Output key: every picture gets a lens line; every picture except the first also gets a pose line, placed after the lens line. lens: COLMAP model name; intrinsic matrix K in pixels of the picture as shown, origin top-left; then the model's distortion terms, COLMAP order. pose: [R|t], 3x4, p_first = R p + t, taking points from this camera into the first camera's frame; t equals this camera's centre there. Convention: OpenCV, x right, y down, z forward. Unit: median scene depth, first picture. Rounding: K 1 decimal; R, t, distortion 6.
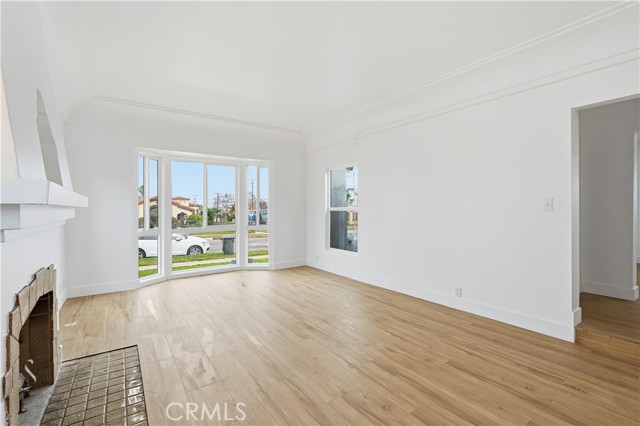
lens RADIAL K [[286.9, 0, 318.8], [0, 286.9, 210.6], [0, 0, 1]] dist [-0.011450, 0.004042]
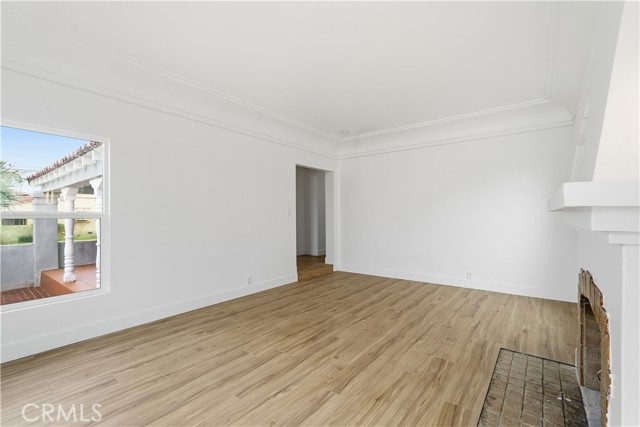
lens RADIAL K [[286.9, 0, 316.4], [0, 286.9, 215.1], [0, 0, 1]] dist [-0.011450, 0.004042]
pose [[-0.283393, 0.000954, 0.959004, -1.199126], [0.008978, 0.999958, 0.001659, -0.006284], [-0.958962, 0.009080, -0.283389, 1.584513]]
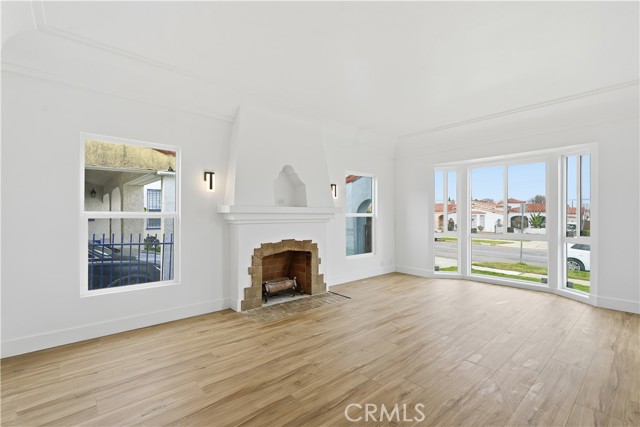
lens RADIAL K [[286.9, 0, 319.4], [0, 286.9, 213.5], [0, 0, 1]] dist [-0.011450, 0.004042]
pose [[0.101526, -0.001716, -0.994831, 1.066723], [-0.006217, 0.999978, -0.002360, -0.005540], [0.994813, 0.006424, 0.101513, 0.724623]]
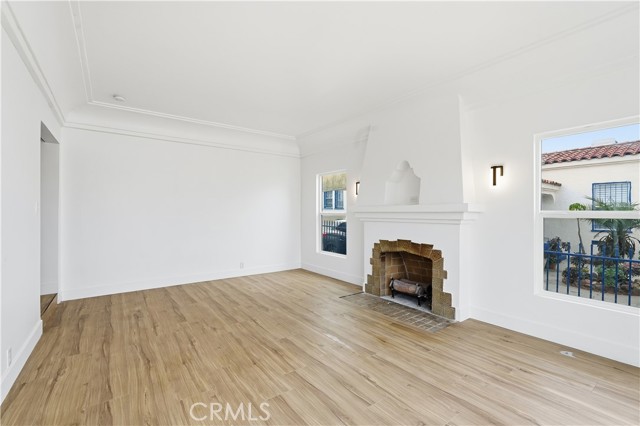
lens RADIAL K [[286.9, 0, 324.2], [0, 286.9, 212.3], [0, 0, 1]] dist [-0.011450, 0.004042]
pose [[-0.999551, -0.001112, -0.029933, -0.187698], [-0.001237, 0.999991, 0.004177, -0.014704], [0.029928, 0.004212, -0.999543, 2.355935]]
